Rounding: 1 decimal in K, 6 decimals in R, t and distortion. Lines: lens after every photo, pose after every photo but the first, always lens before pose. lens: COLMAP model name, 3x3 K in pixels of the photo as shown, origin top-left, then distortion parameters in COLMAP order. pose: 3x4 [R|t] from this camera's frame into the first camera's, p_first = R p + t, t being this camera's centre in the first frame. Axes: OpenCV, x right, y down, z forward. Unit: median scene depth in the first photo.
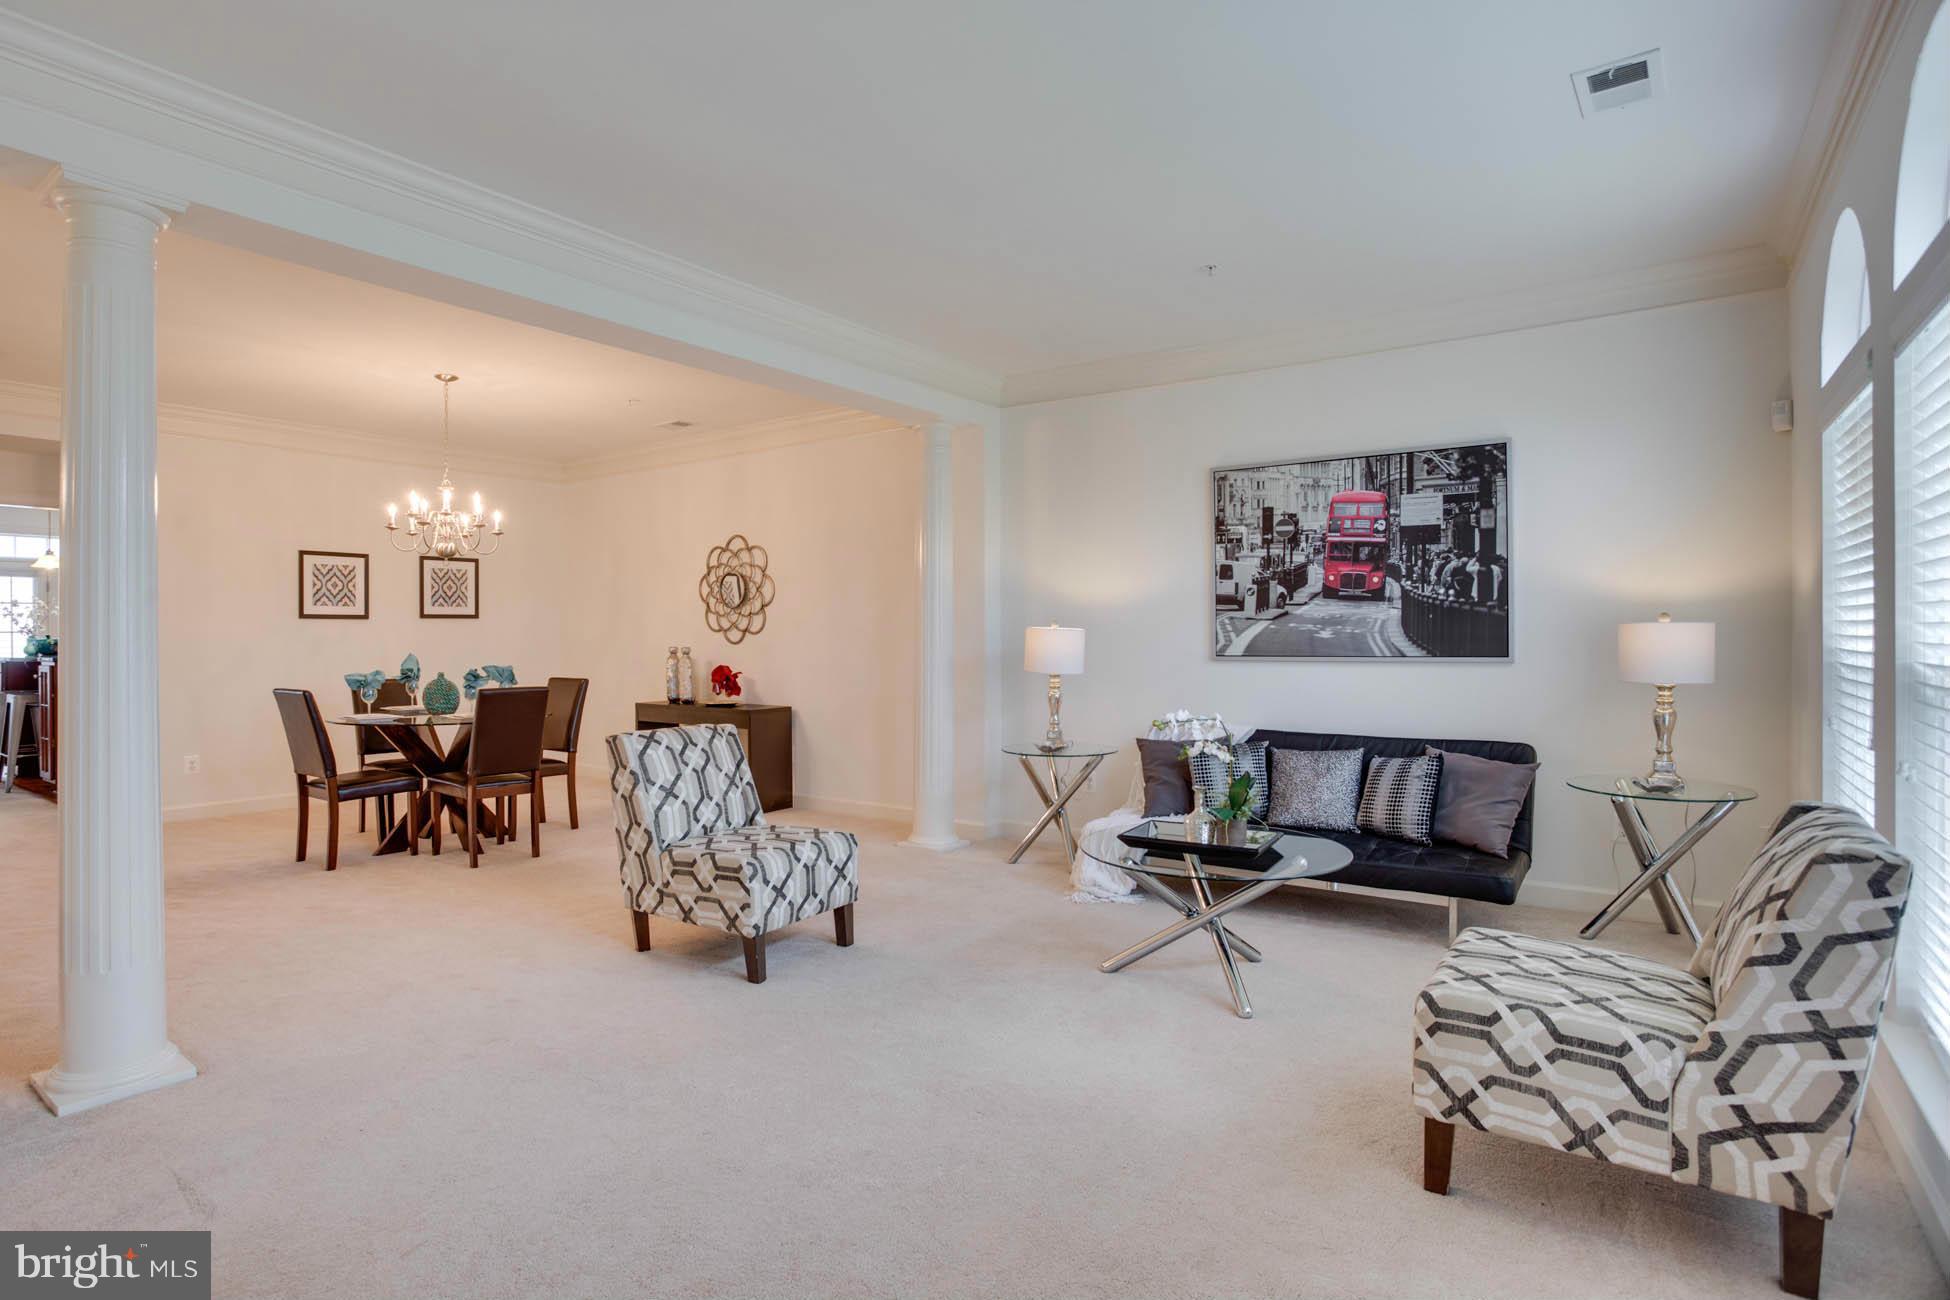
lens RADIAL K [[974.2, 0, 940.9], [0, 974.2, 642.0], [0, 0, 1]] dist [-0.069417, 0.028681]
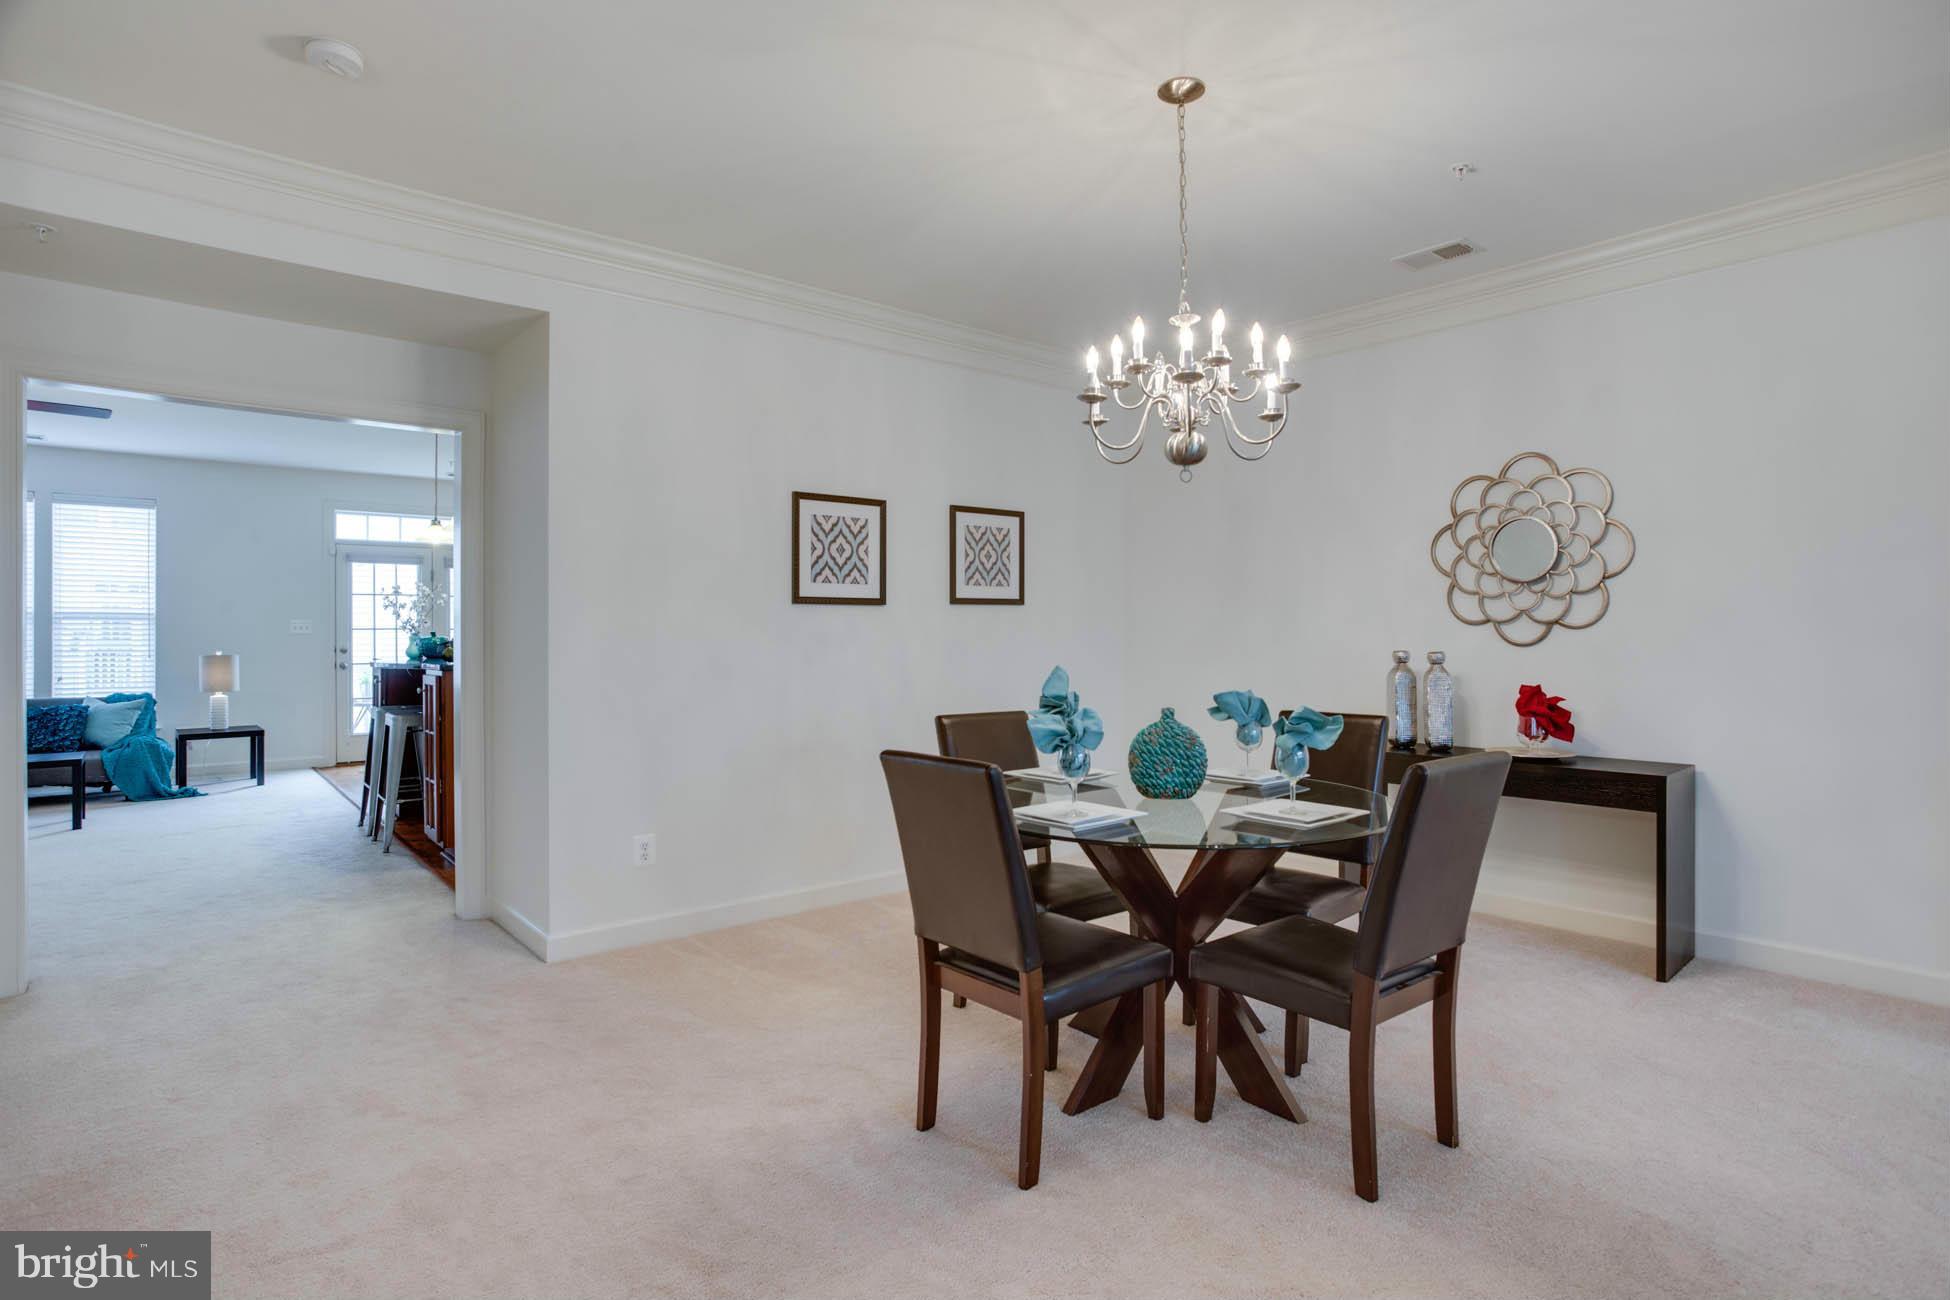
lens RADIAL K [[974.2, 0, 1009.4], [0, 974.2, 635.2], [0, 0, 1]] dist [-0.069417, 0.028681]
pose [[0.976993, 0.000602, -0.213273, -0.601021], [-0.001953, 0.999979, -0.006124, -0.001348], [0.213265, 0.006400, 0.976974, 0.621882]]
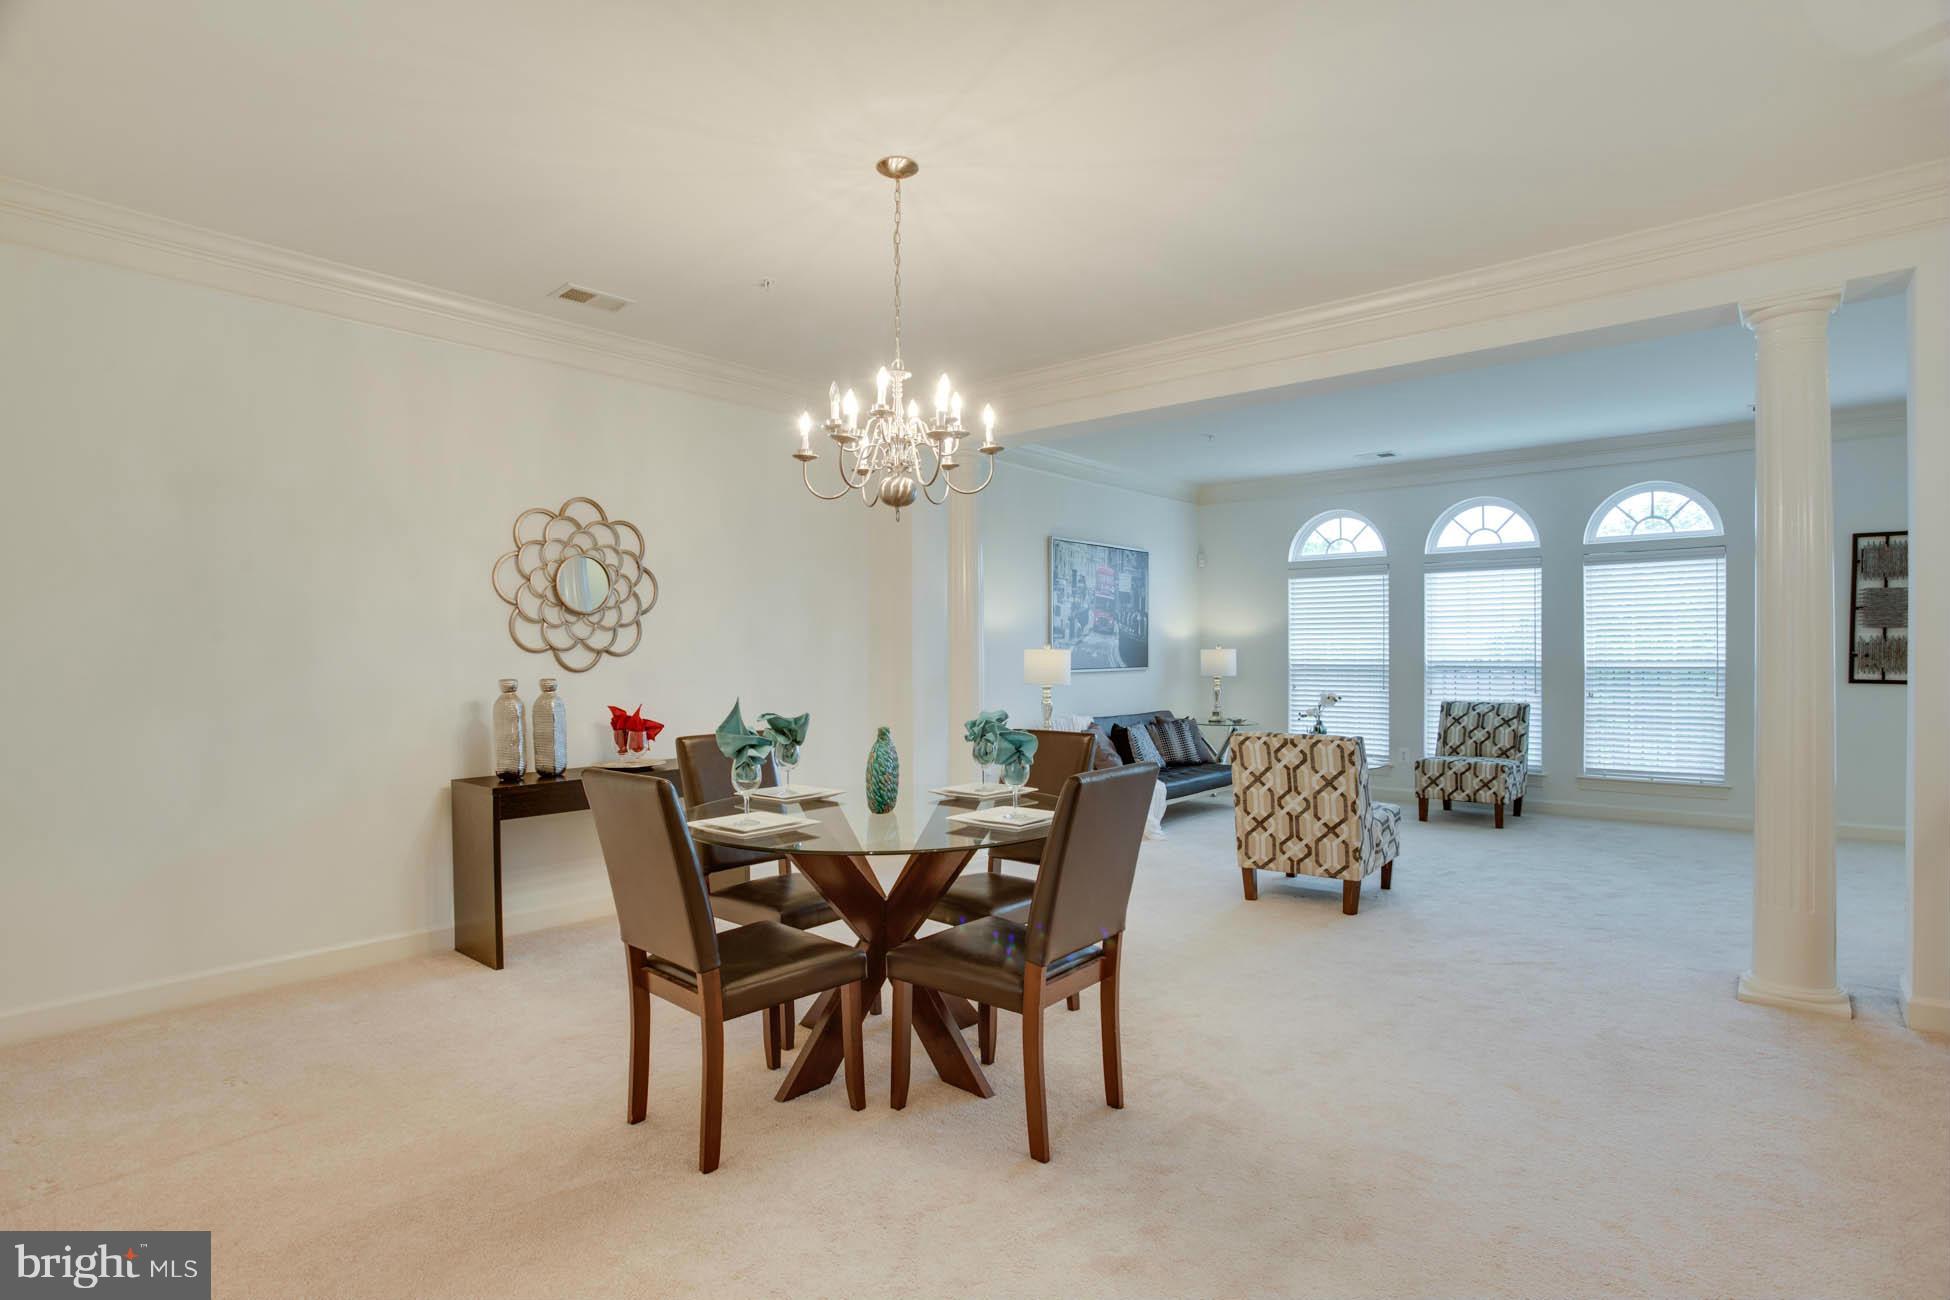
lens RADIAL K [[974.2, 0, 946.9], [0, 974.2, 666.0], [0, 0, 1]] dist [-0.069417, 0.028681]
pose [[0.113030, -0.009752, 0.993544, -1.242079], [0.013517, 0.999874, 0.008276, -0.006563], [-0.993500, 0.012495, 0.113148, 1.090961]]
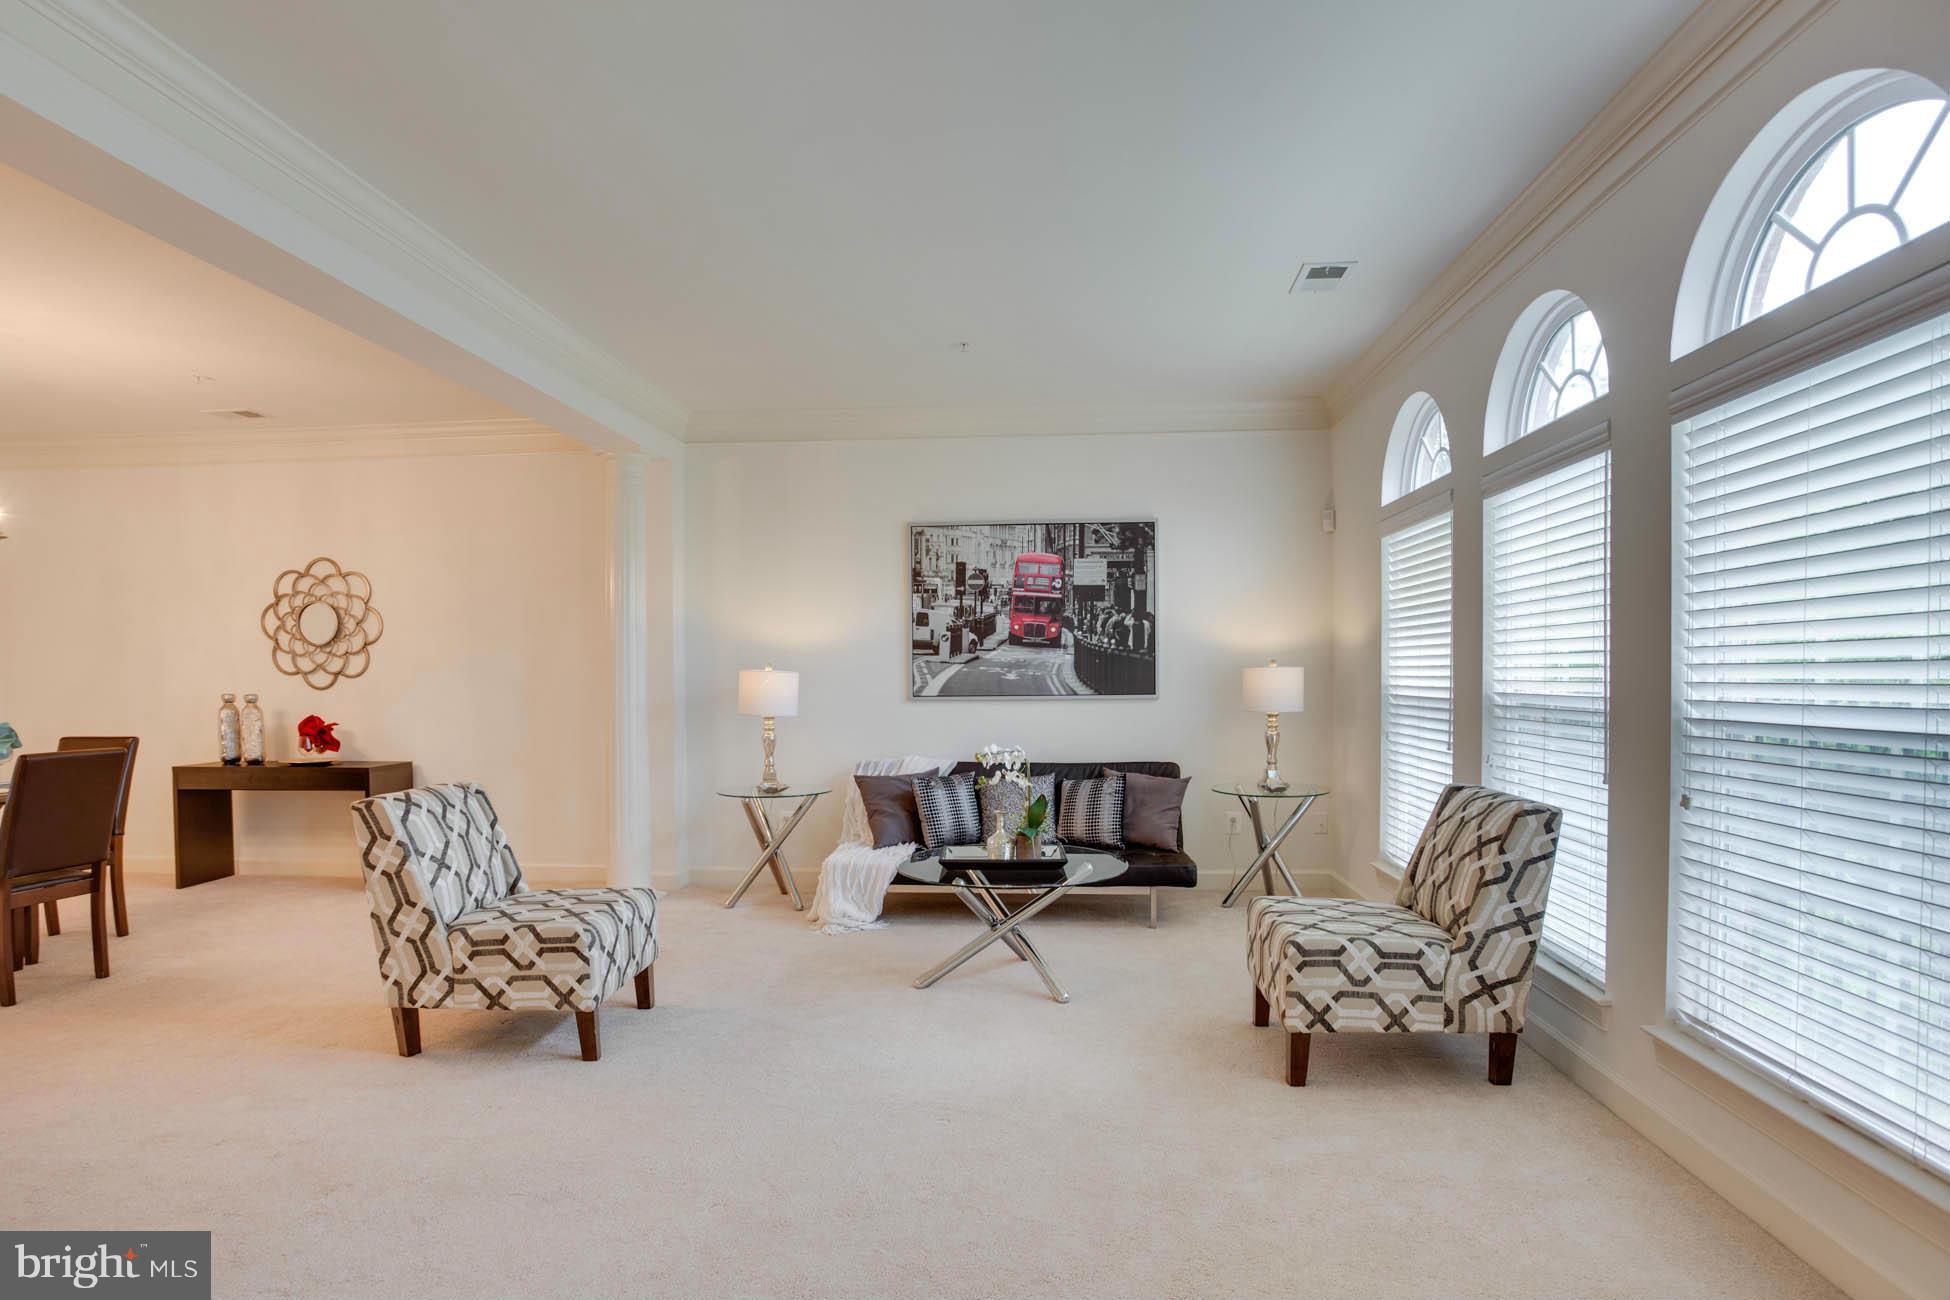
lens RADIAL K [[974.2, 0, 990.6], [0, 974.2, 701.8], [0, 0, 1]] dist [-0.069417, 0.028681]
pose [[0.849521, -0.014728, 0.527350, -0.240684], [0.005860, 0.999812, 0.018483, 0.000929], [-0.527523, -0.012611, 0.849447, 0.028970]]
